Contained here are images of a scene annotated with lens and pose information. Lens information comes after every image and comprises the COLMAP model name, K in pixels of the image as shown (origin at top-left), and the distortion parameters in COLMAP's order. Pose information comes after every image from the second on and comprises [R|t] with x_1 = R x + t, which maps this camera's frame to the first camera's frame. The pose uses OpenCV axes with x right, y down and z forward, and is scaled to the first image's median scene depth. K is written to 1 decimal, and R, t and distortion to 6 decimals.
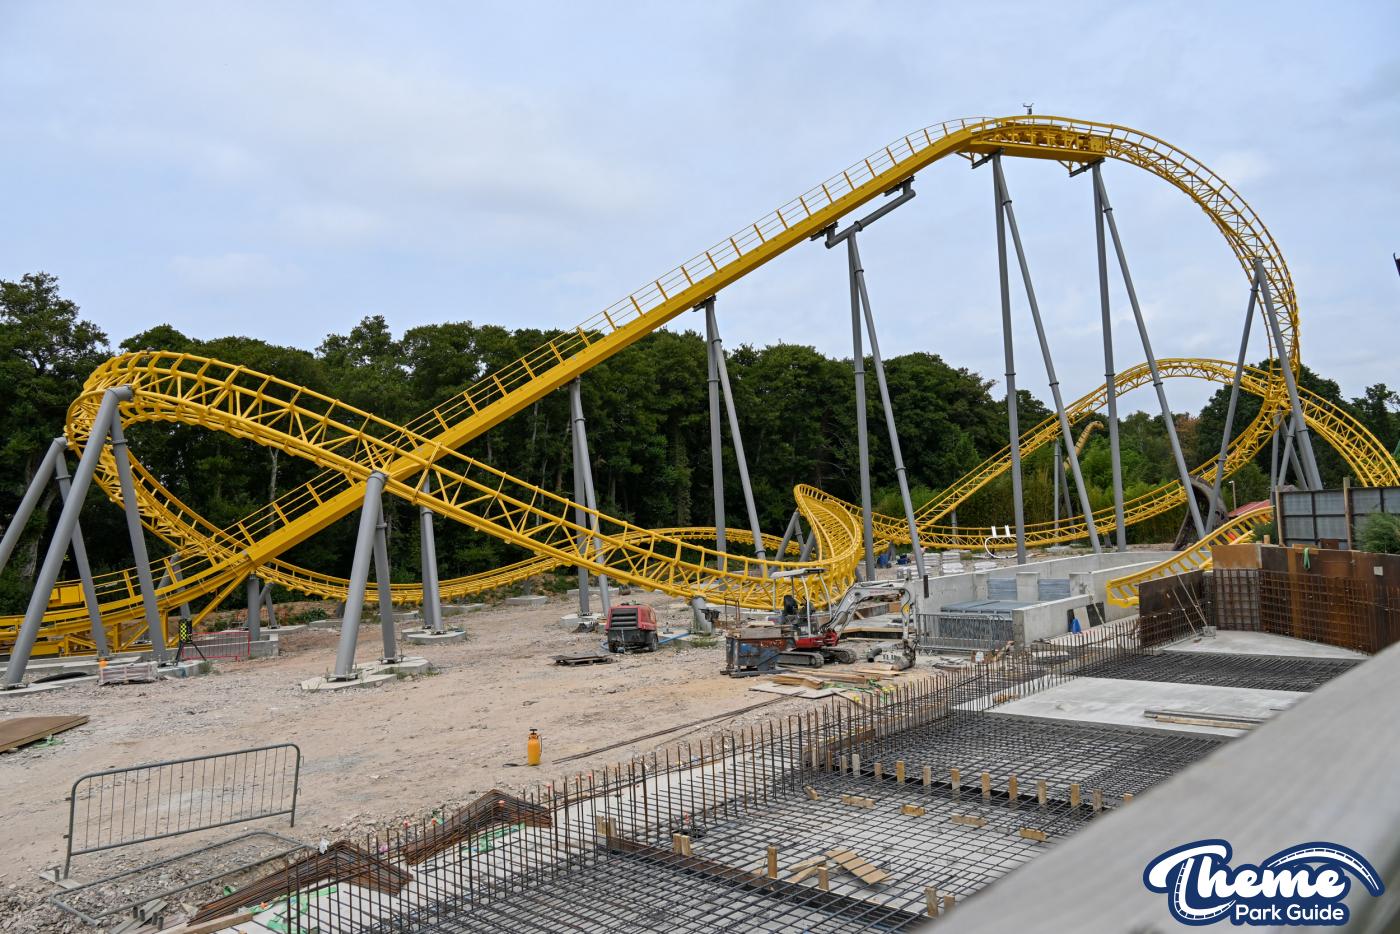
lens RADIAL K [[1047.6, 0, 693.0], [0, 1047.6, 471.7], [0, 0, 1]] dist [0.008150, 0.001348]
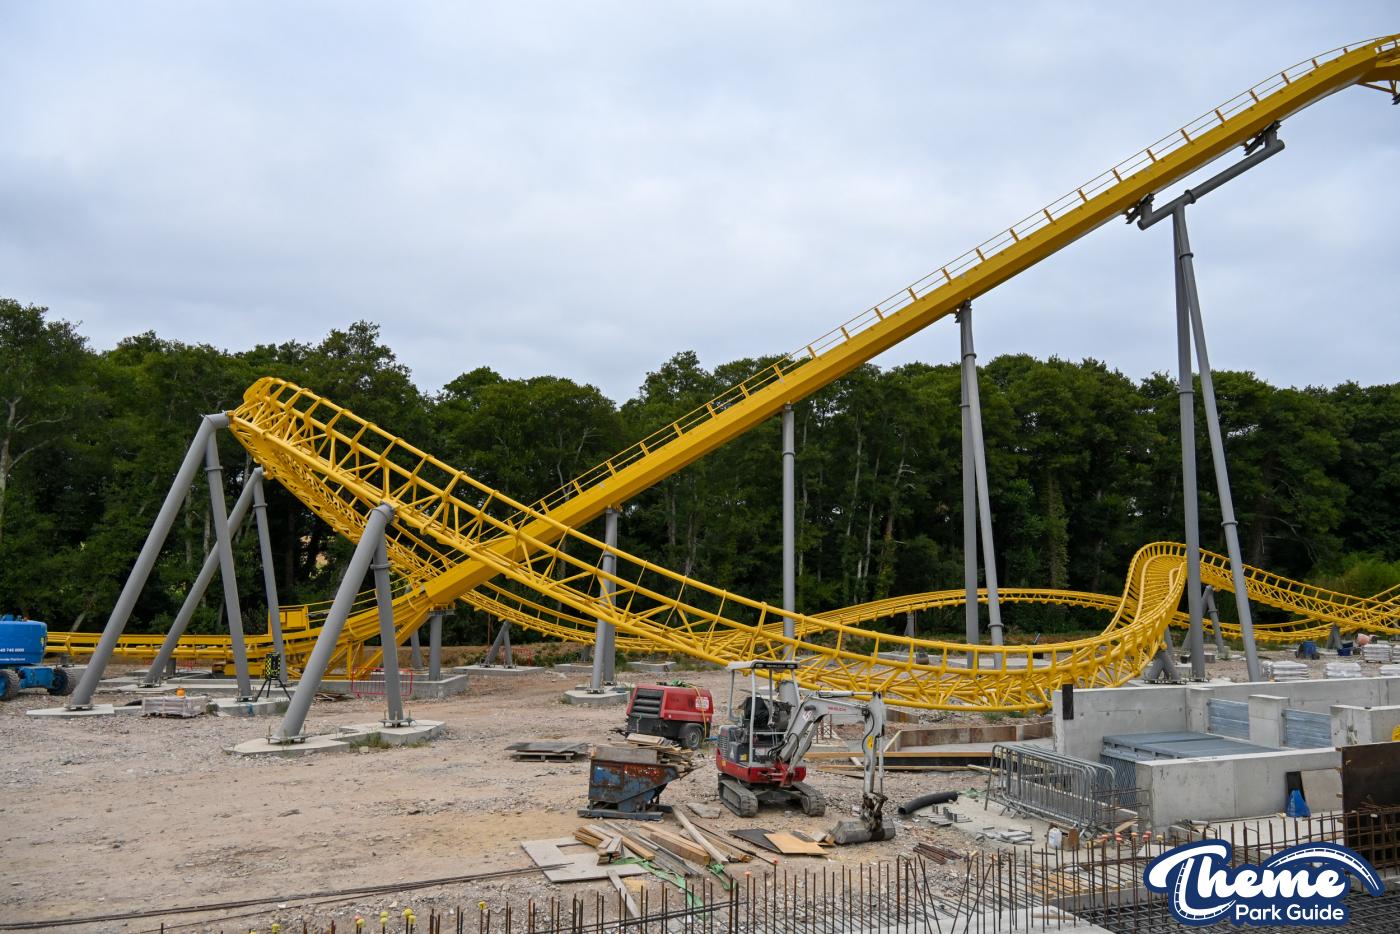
lens RADIAL K [[1047.6, 0, 693.0], [0, 1047.6, 471.7], [0, 0, 1]] dist [0.008150, 0.001348]
pose [[0.895451, 0.008069, -0.445086, 0.111187], [-0.028201, 0.998856, -0.038629, -0.000111], [0.444265, 0.047143, 0.894654, 0.116179]]
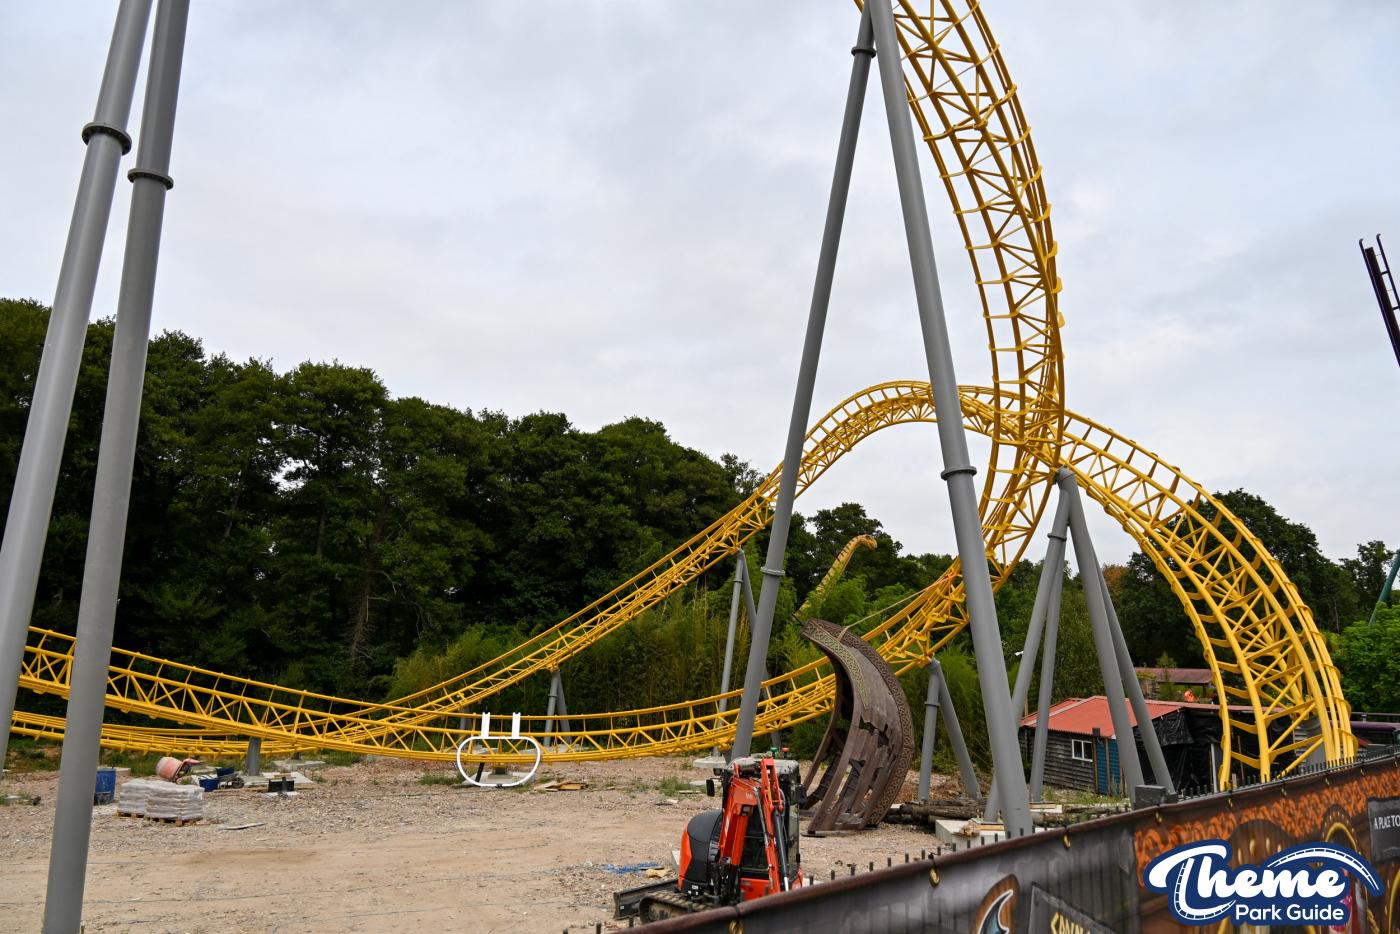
lens RADIAL K [[1047.6, 0, 693.0], [0, 1047.6, 471.7], [0, 0, 1]] dist [0.008150, 0.001348]
pose [[0.997459, 0.068868, -0.018229, 0.378448], [-0.070694, 0.988480, -0.133829, 0.002485], [0.008803, 0.134778, 0.990837, 0.529015]]
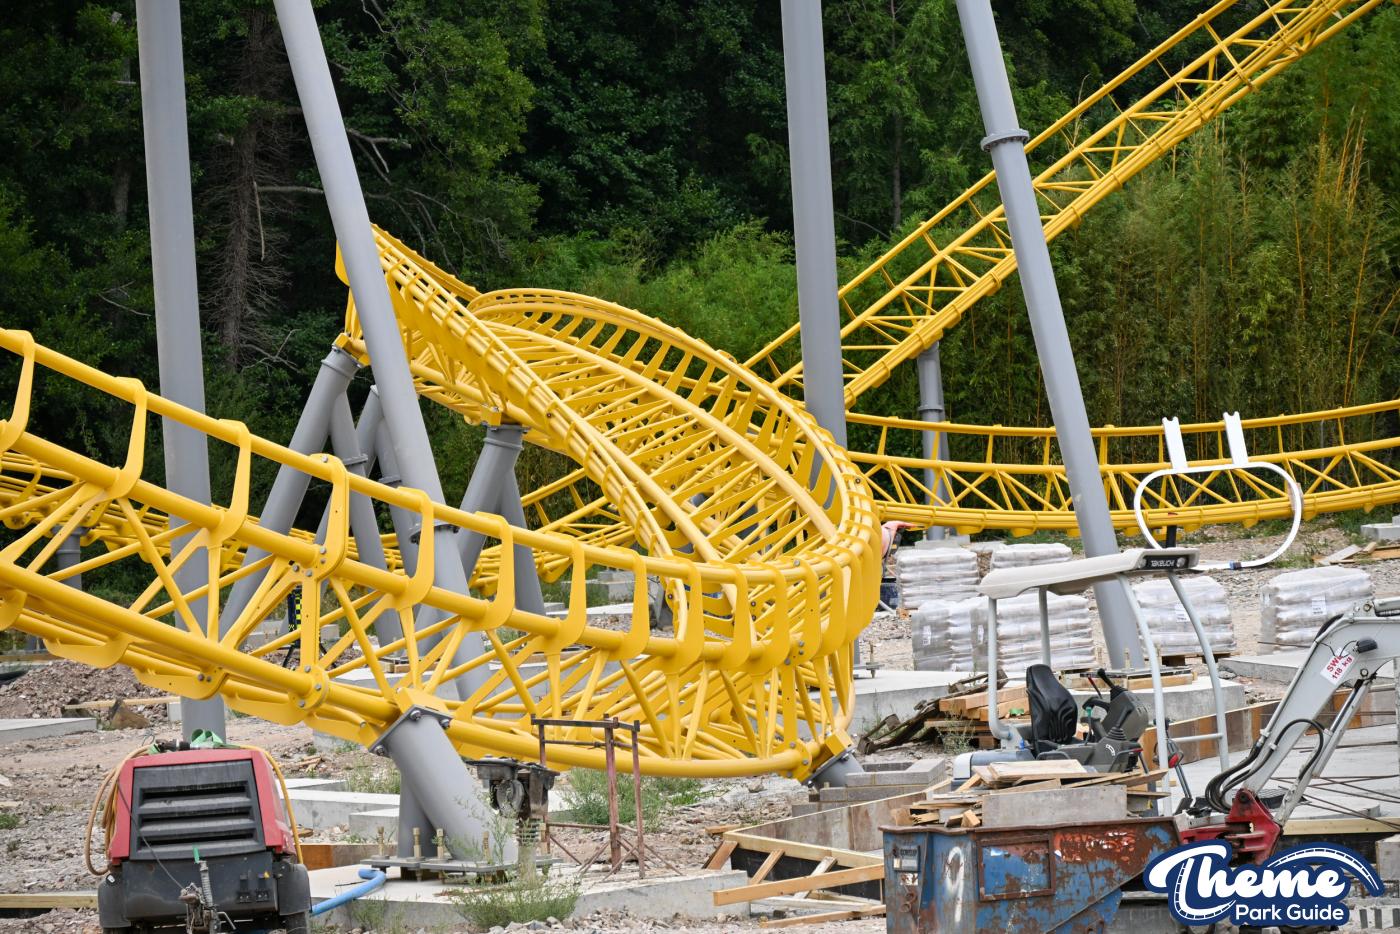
lens RADIAL K [[5824.7, 0, 700.0], [0, 5824.7, 467.0], [0, 0, 1]] dist [0.130742, 0.506160]
pose [[0.964467, -0.015975, 0.263721, -0.106642], [0.002076, 0.998598, 0.052898, 0.000531], [-0.264197, -0.050471, 0.963147, -0.083786]]
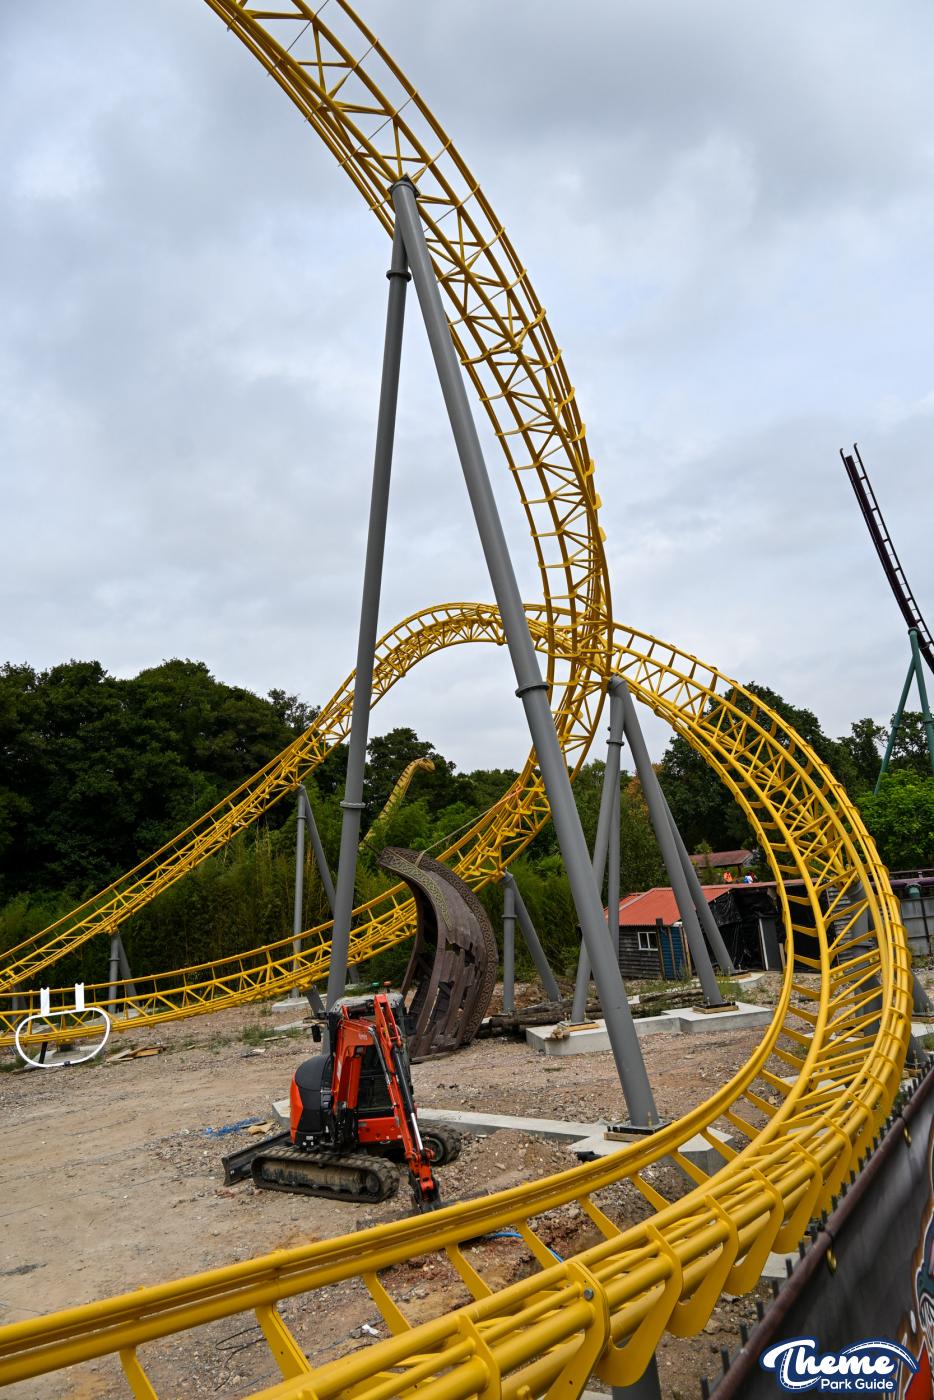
lens RADIAL K [[1047.6, 0, 465.7], [0, 1047.6, 706.7], [0, 0, 1]] dist [0.008150, 0.001348]
pose [[0.979882, -0.017993, 0.198765, 0.371864], [0.044709, 0.990406, -0.130755, 0.001748], [-0.194505, 0.137011, 0.971286, 0.532873]]
